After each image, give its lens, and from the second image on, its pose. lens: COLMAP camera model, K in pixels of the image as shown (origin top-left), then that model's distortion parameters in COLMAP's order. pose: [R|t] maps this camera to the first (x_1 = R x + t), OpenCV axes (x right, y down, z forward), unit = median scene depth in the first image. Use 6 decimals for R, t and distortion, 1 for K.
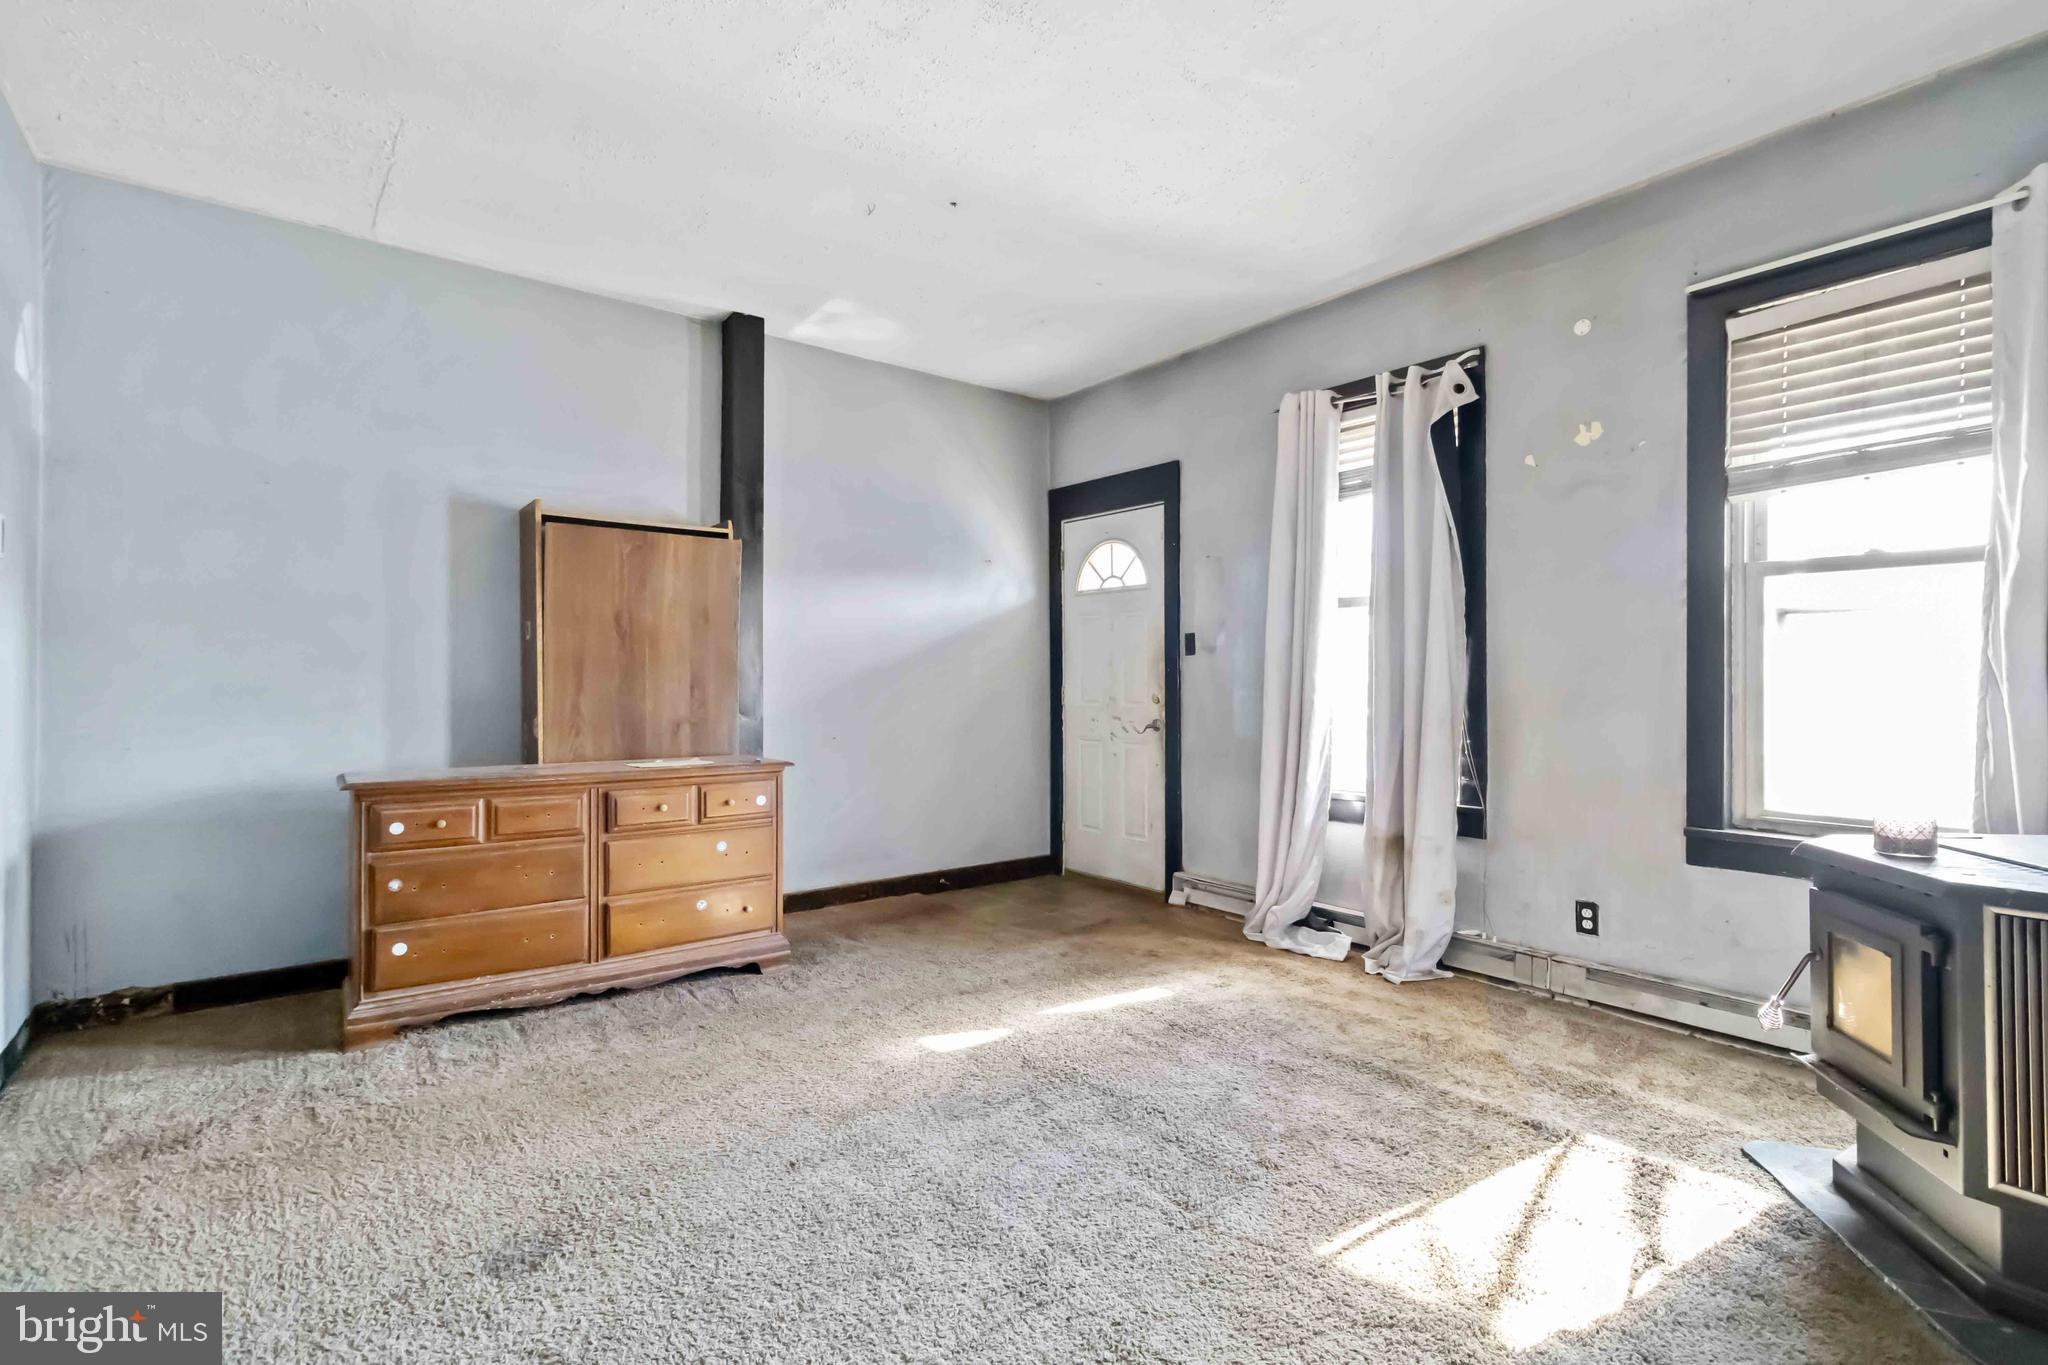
lens RADIAL K [[962.4, 0, 1029.4], [0, 962.4, 686.3], [0, 0, 1]] dist [0.002676, 0.000060]
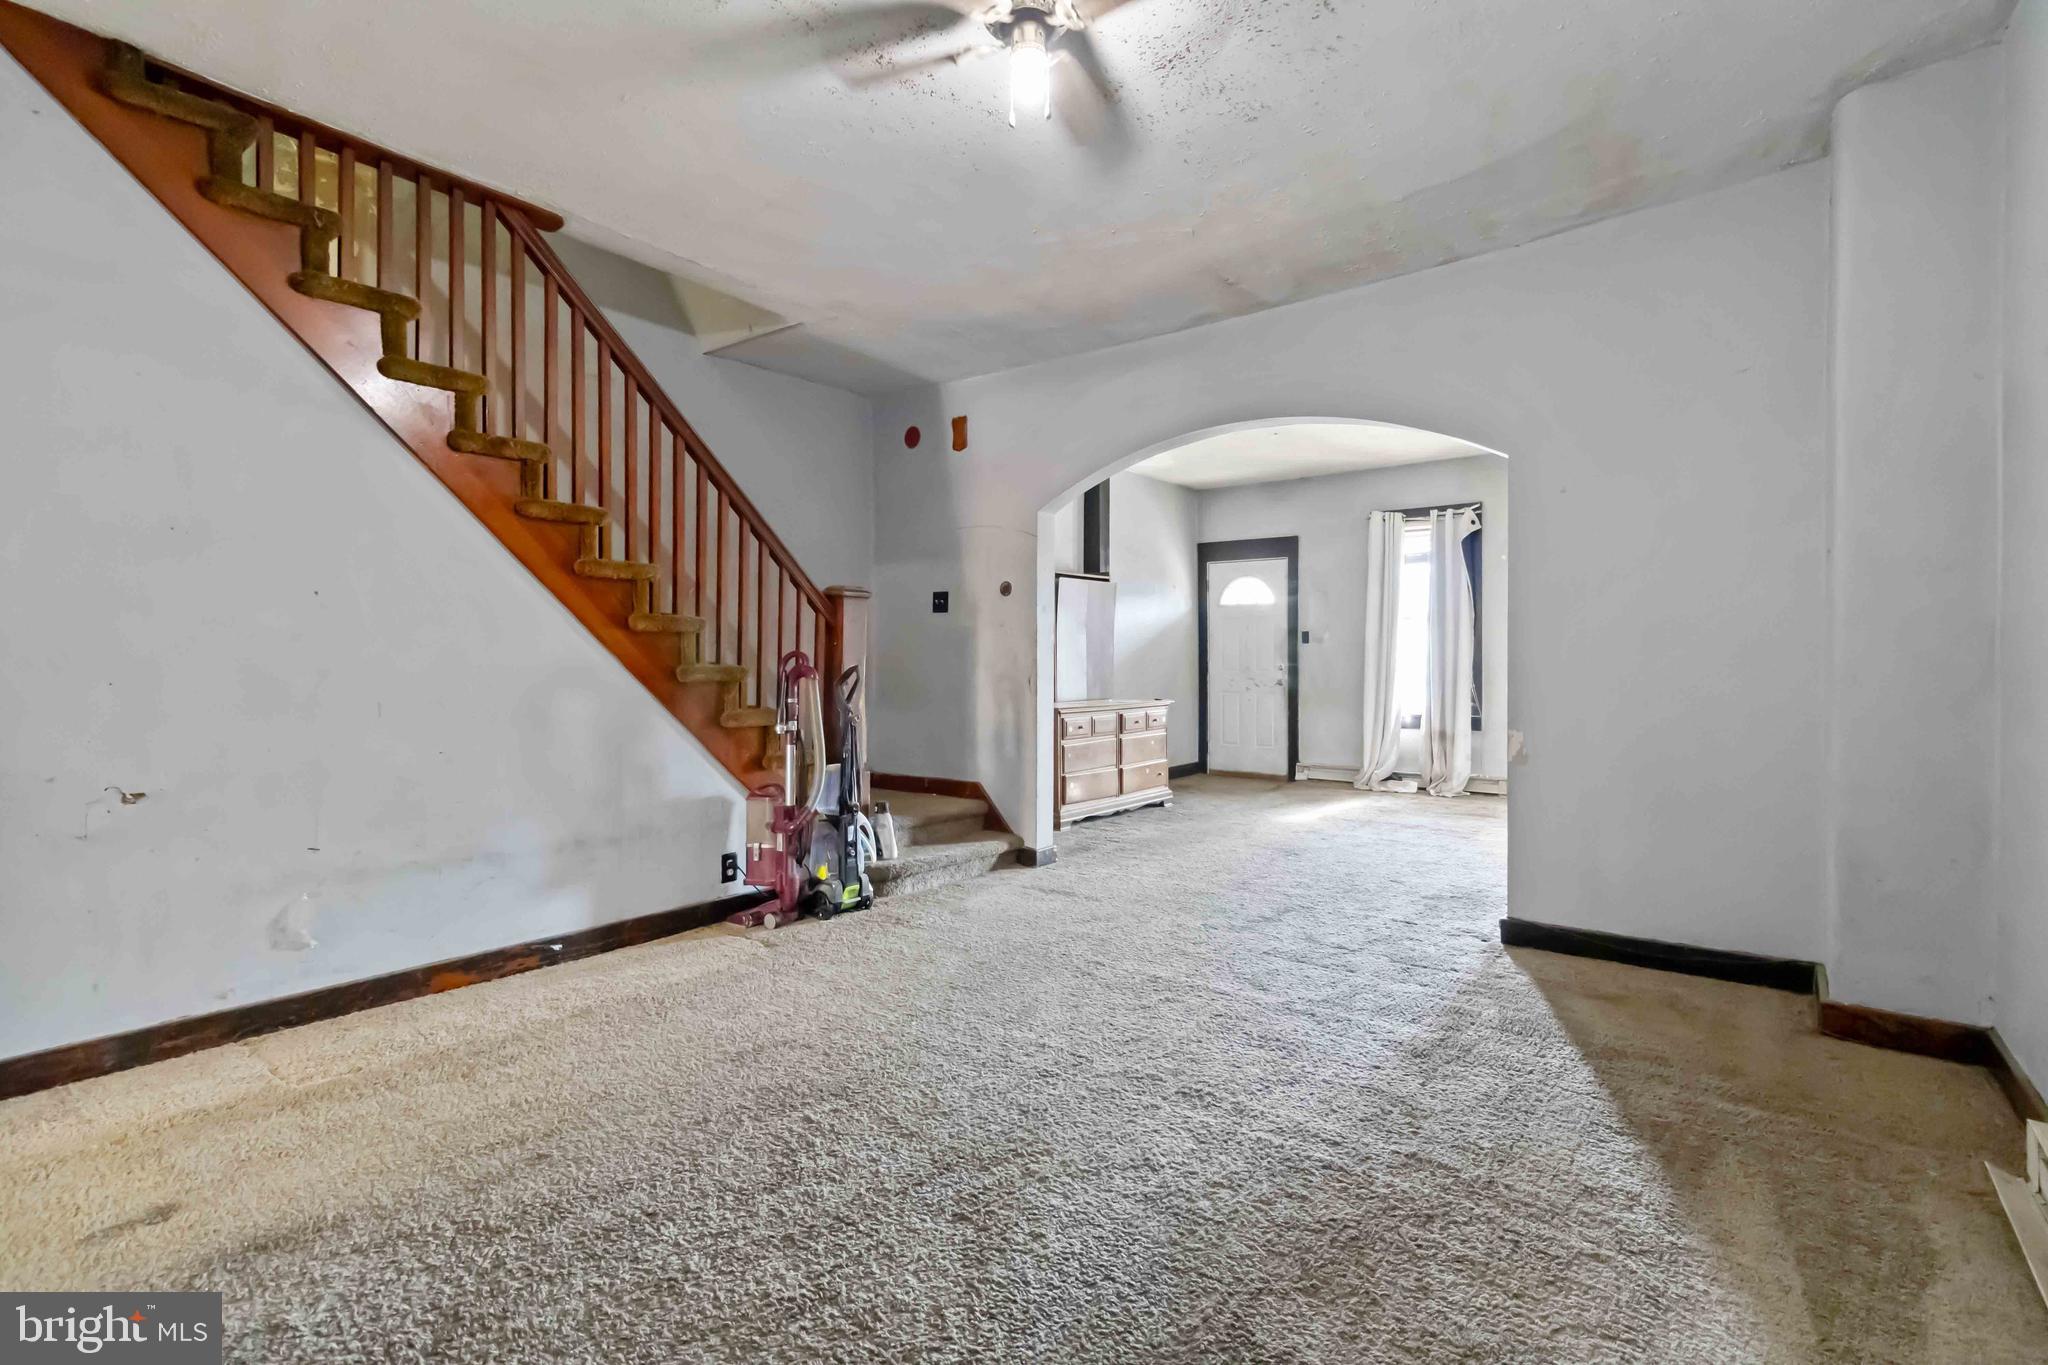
lens RADIAL K [[962.4, 0, 1019.3], [0, 962.4, 671.4], [0, 0, 1]] dist [0.002676, 0.000060]
pose [[0.968120, -0.002085, 0.250478, -0.831171], [-0.000140, 0.999961, 0.008866, 0.004275], [-0.250487, -0.008618, 0.968082, -0.642692]]
